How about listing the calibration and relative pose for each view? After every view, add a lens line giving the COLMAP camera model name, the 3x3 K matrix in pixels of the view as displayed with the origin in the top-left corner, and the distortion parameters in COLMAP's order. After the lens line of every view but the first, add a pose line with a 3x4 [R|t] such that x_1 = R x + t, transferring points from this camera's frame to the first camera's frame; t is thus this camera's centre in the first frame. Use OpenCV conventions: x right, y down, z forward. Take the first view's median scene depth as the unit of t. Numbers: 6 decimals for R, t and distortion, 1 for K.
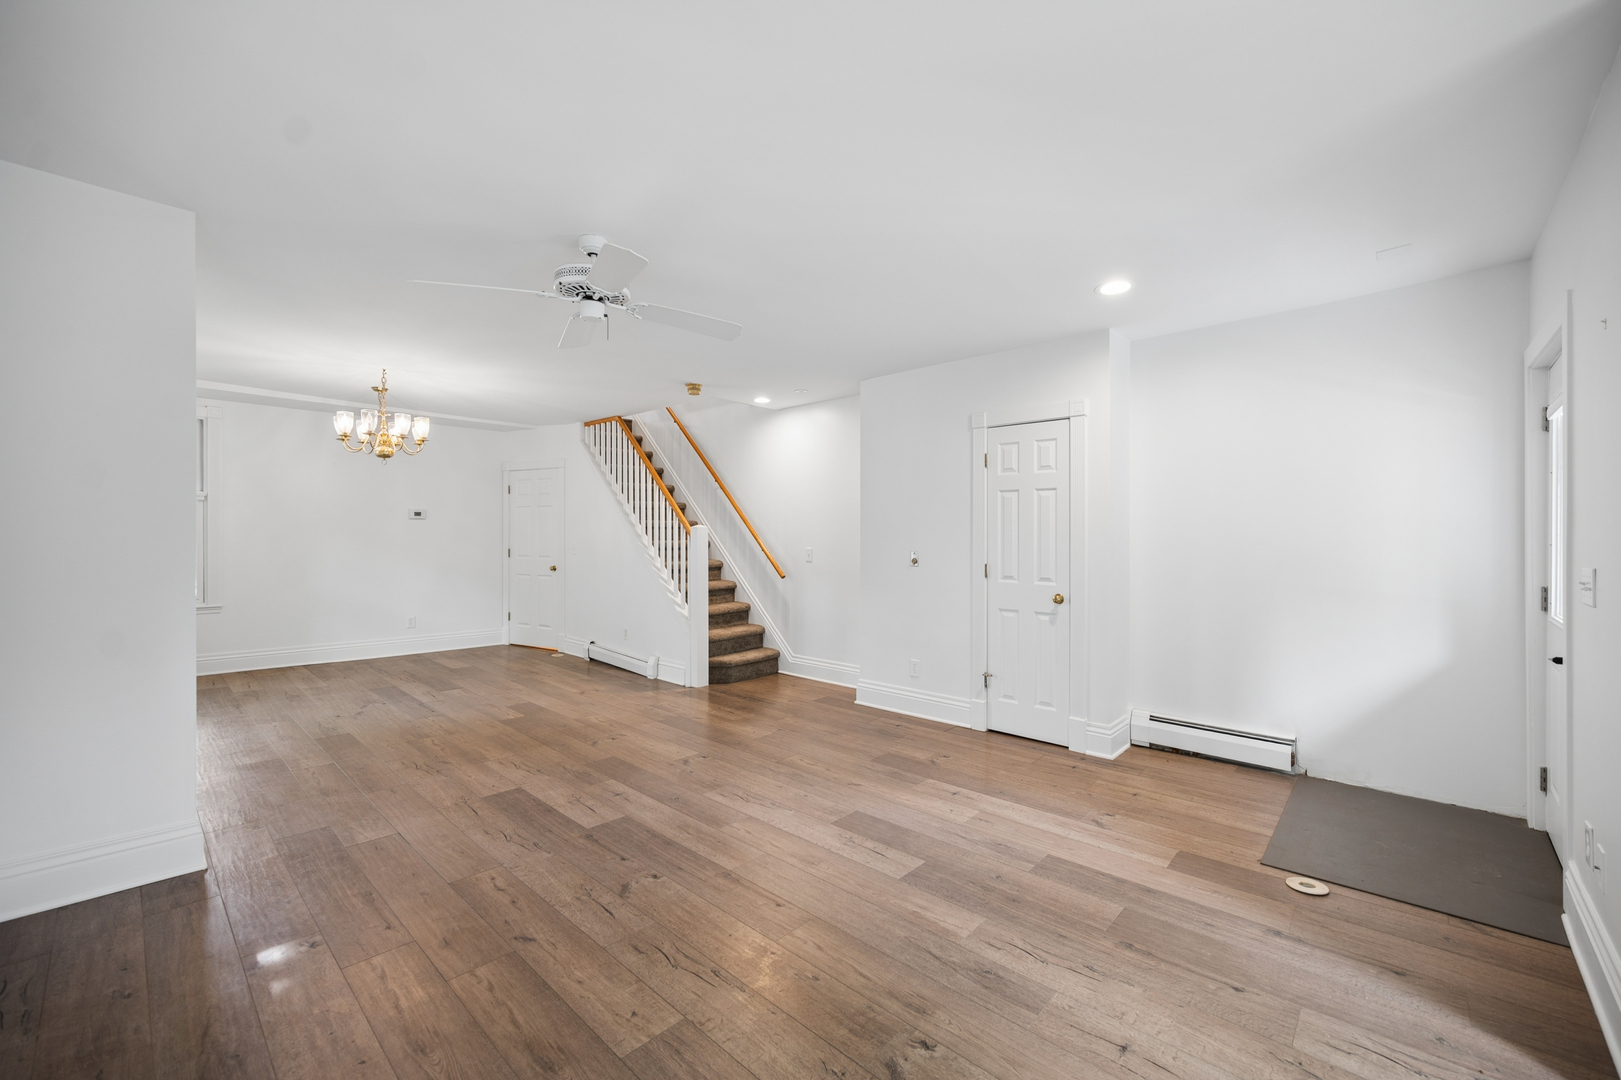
lens RADIAL K [[639.1, 0, 797.3], [0, 639.1, 529.4], [0, 0, 1]] dist [0.003638, 0.000392]
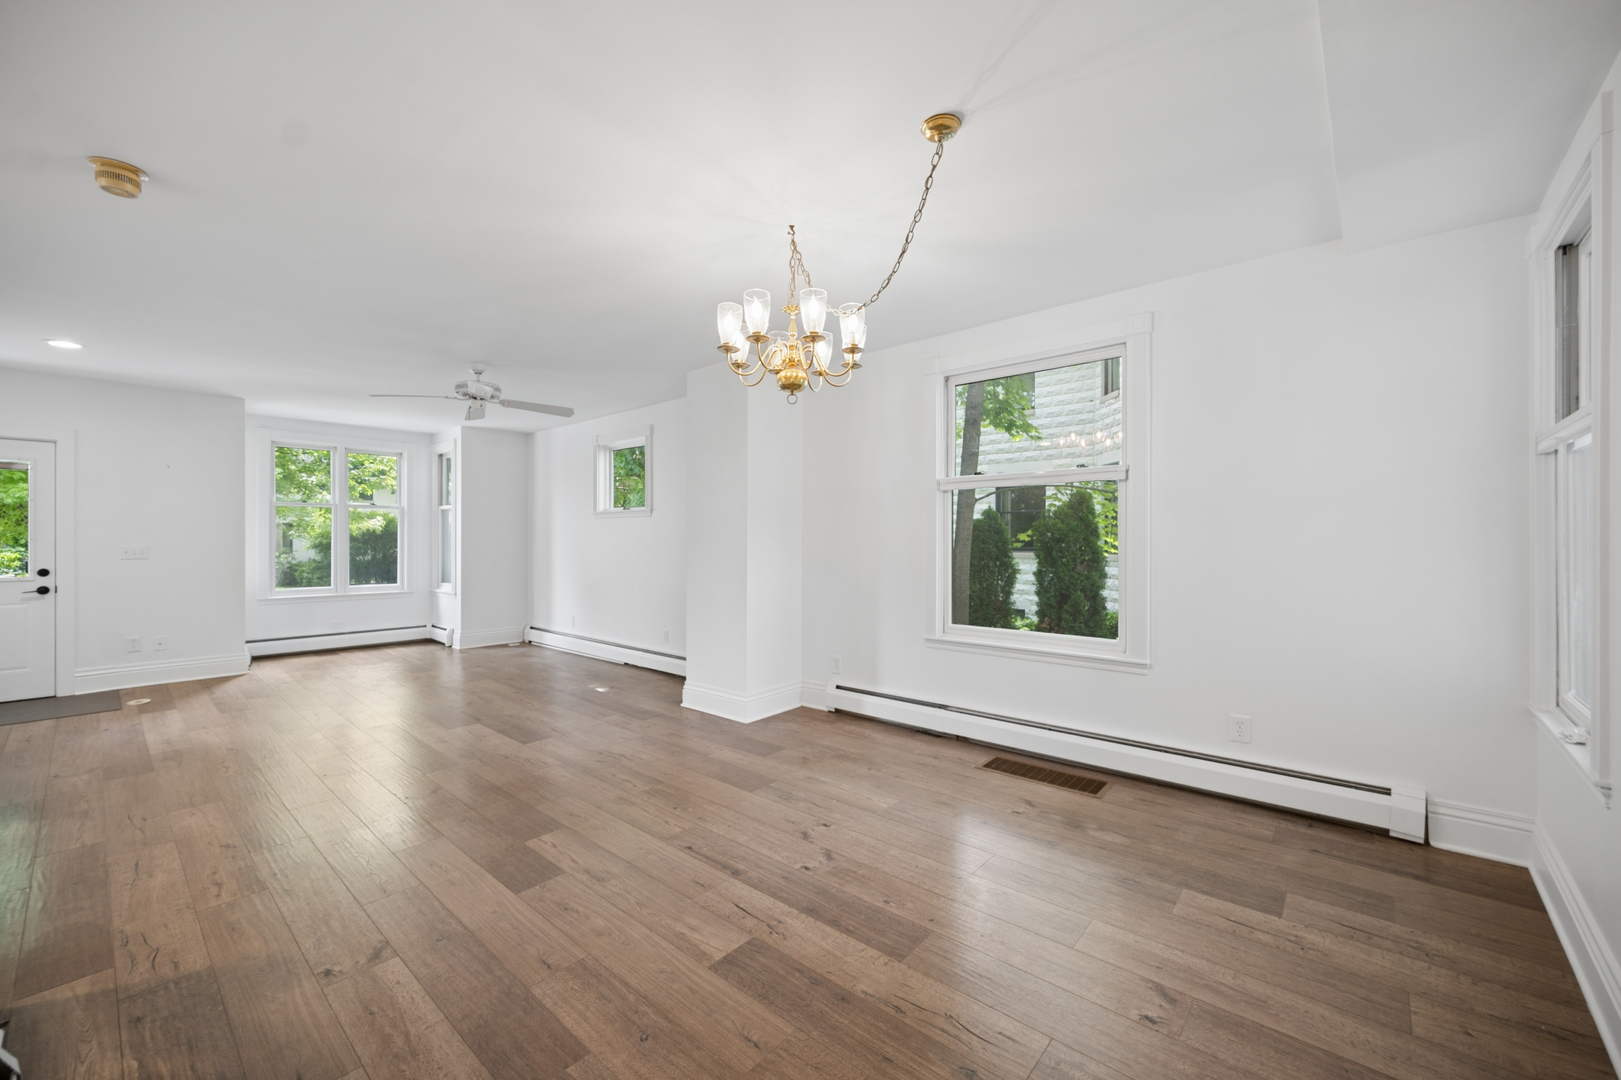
lens RADIAL K [[639.1, 0, 808.9], [0, 639.1, 551.5], [0, 0, 1]] dist [0.003638, 0.000392]
pose [[-0.999290, -0.002881, -0.037565, -1.048964], [-0.003427, 0.999889, 0.014479, 0.020362], [0.037519, 0.014598, -0.999189, 2.519582]]
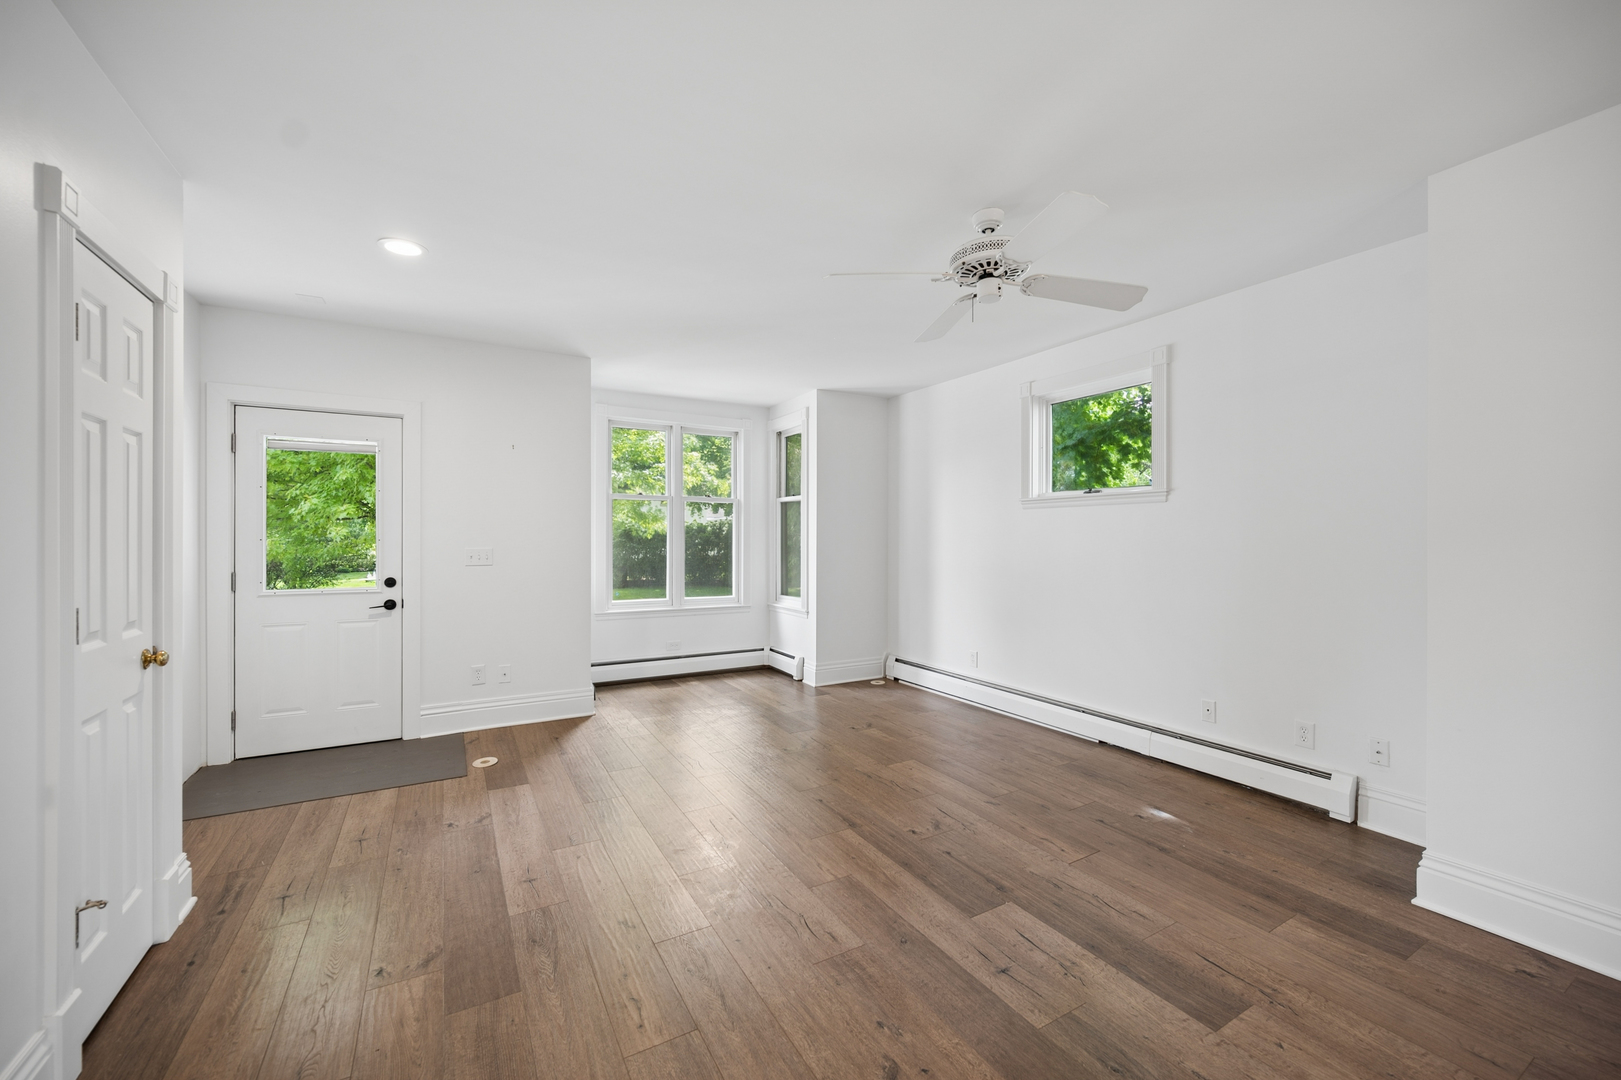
lens RADIAL K [[639.1, 0, 814.3], [0, 639.1, 550.1], [0, 0, 1]] dist [0.003638, 0.000392]
pose [[-0.961850, -0.009078, 0.273425, -0.298653], [-0.005427, 0.999886, 0.014107, 0.017744], [-0.273522, 0.012085, -0.961790, 1.782052]]
